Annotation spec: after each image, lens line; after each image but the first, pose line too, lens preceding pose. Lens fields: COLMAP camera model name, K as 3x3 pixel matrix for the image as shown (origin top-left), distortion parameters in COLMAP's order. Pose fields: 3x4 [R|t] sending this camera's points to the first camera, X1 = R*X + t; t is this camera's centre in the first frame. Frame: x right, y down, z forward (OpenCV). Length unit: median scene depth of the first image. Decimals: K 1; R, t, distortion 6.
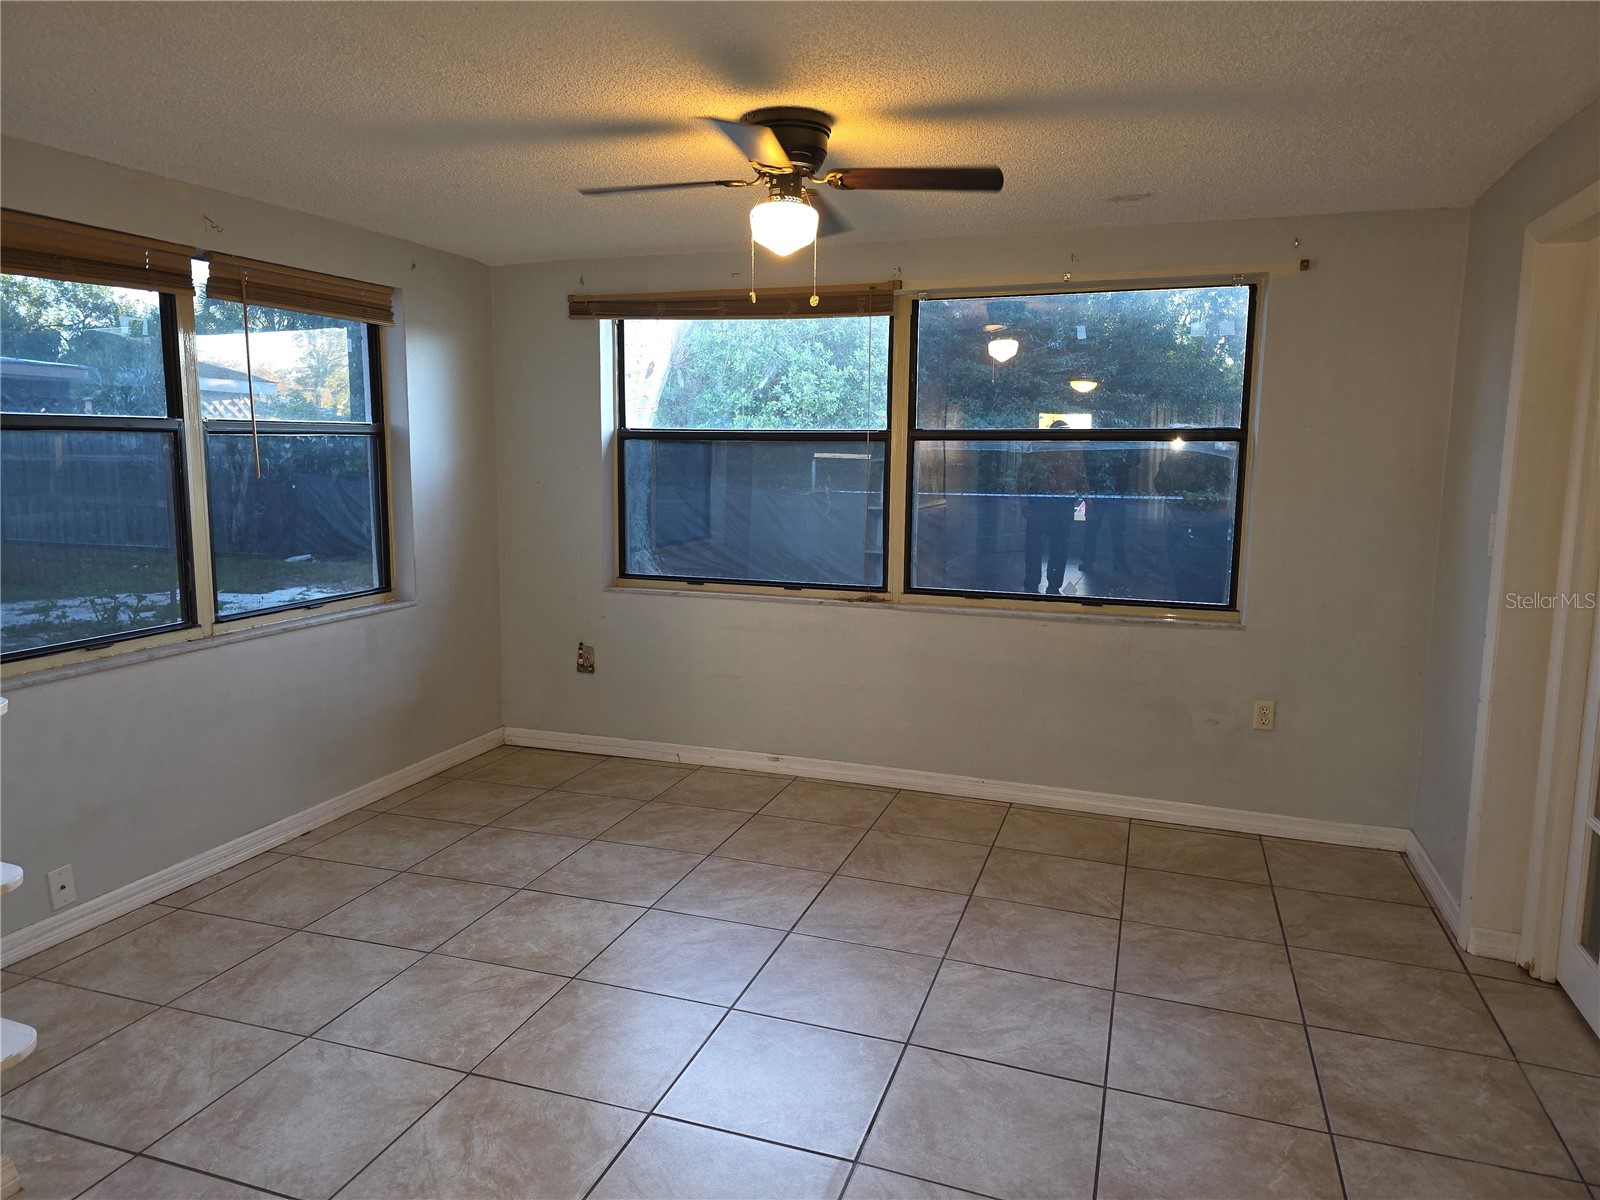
lens RADIAL K [[1083.8, 0, 793.1], [0, 1083.8, 607.5], [0, 0, 1]] dist [0.055601, -0.043574]
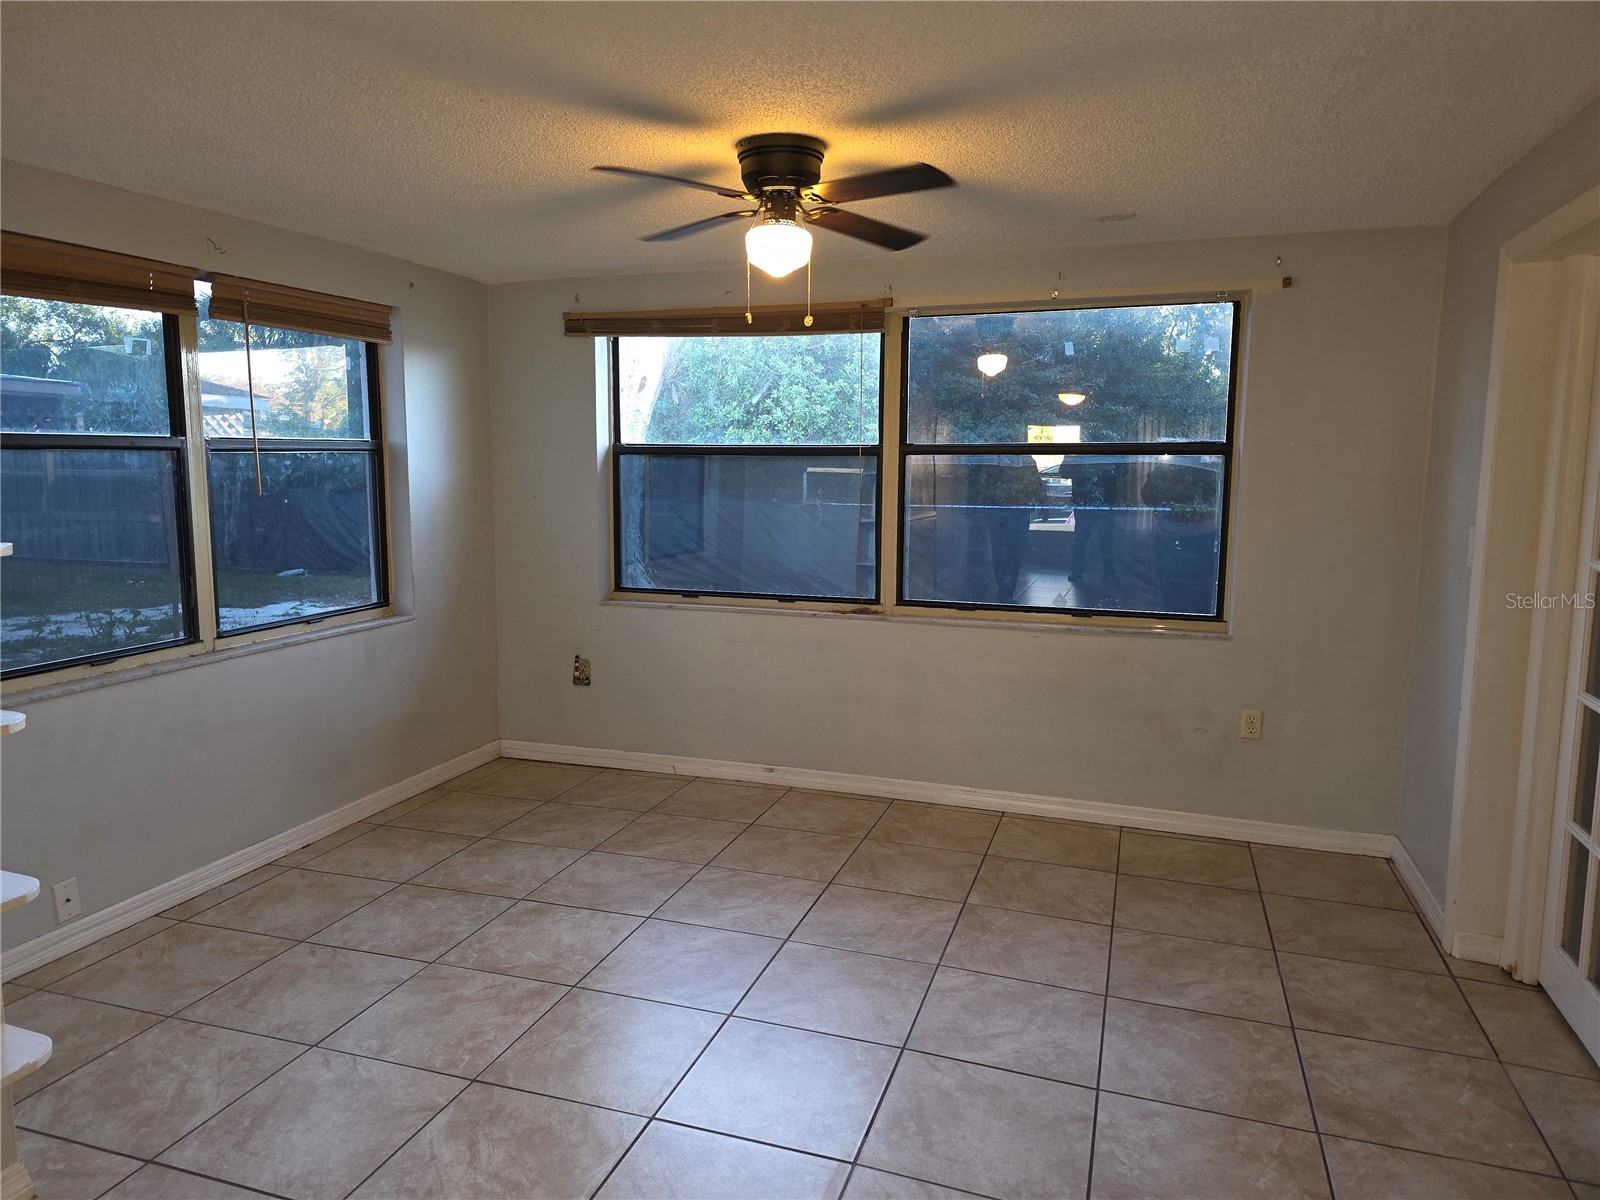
lens RADIAL K [[1083.8, 0, 790.5], [0, 1083.8, 608.8], [0, 0, 1]] dist [0.055601, -0.043574]
pose [[0.999969, -0.004491, 0.006477, -0.004117], [0.004551, 0.999947, -0.009249, -0.001175], [-0.006436, 0.009278, 0.999936, -0.015534]]
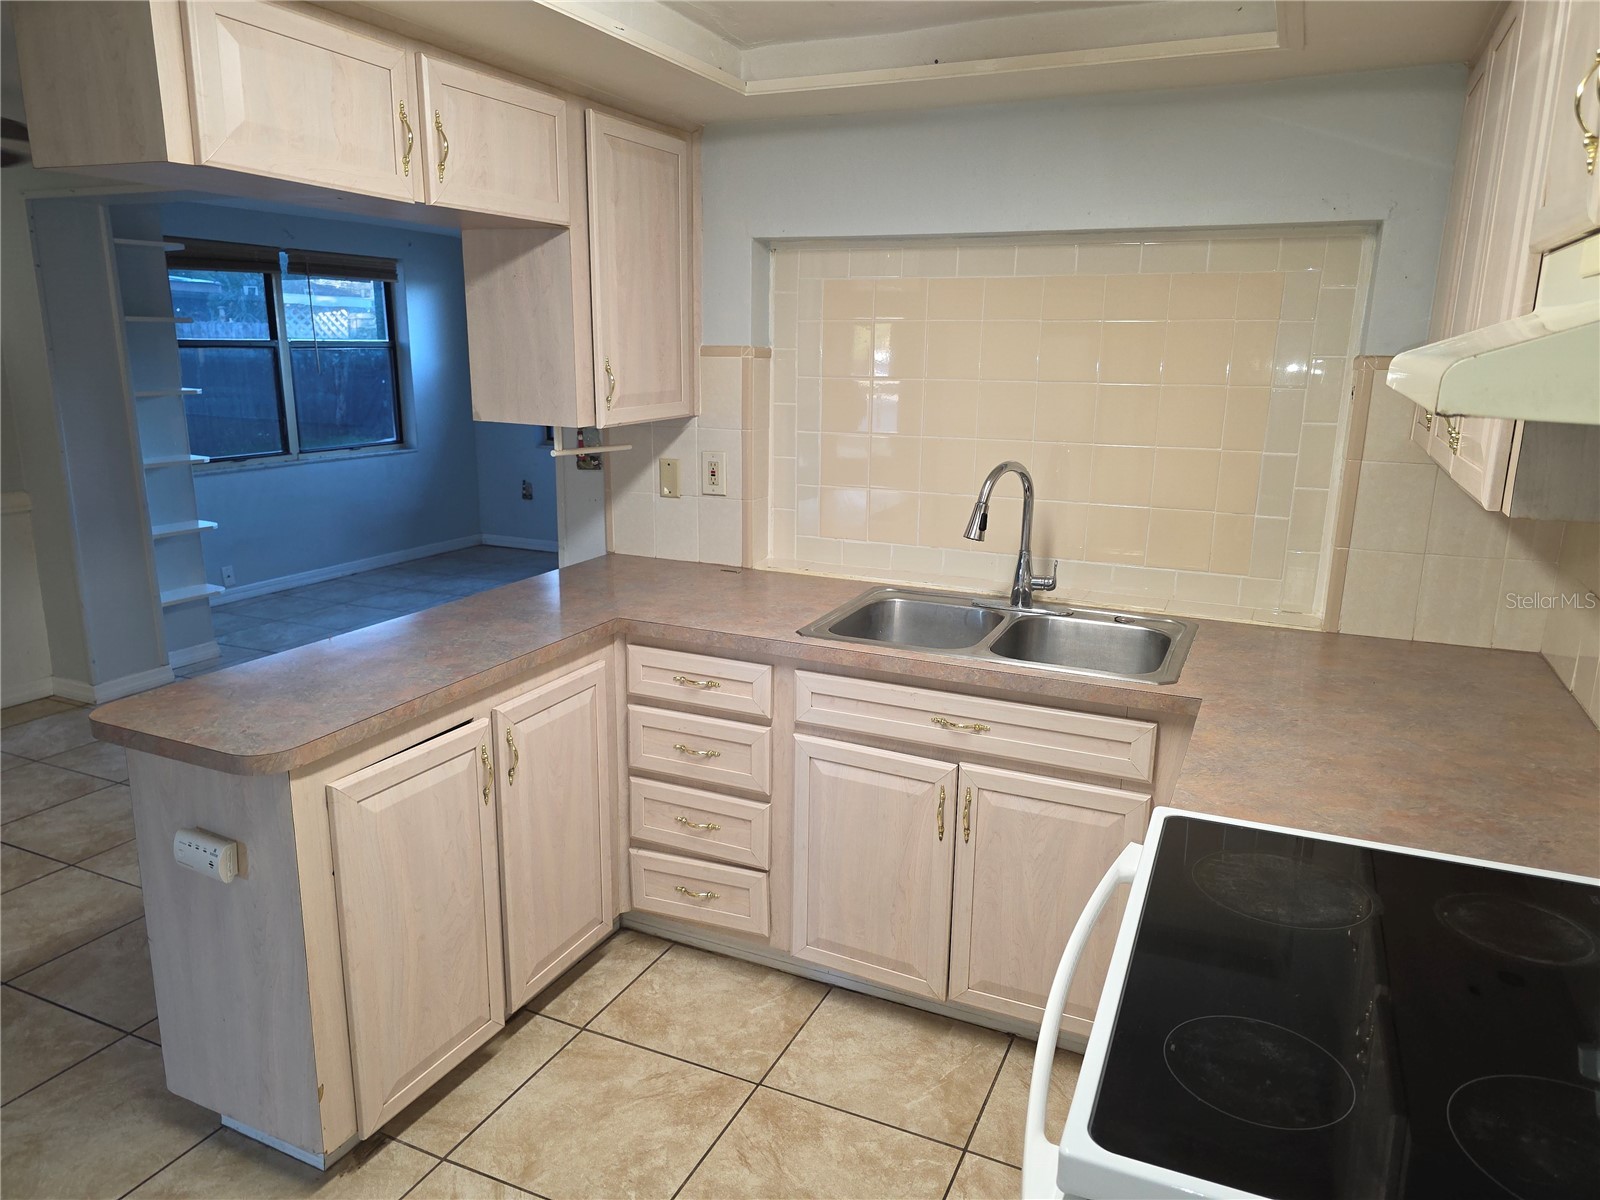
lens RADIAL K [[1083.8, 0, 802.0], [0, 1083.8, 627.2], [0, 0, 1]] dist [0.055601, -0.043574]
pose [[0.995758, 0.019278, -0.089973, 0.487069], [-0.010471, 0.995196, 0.097346, 0.117372], [0.091417, -0.095991, 0.991175, -0.778699]]
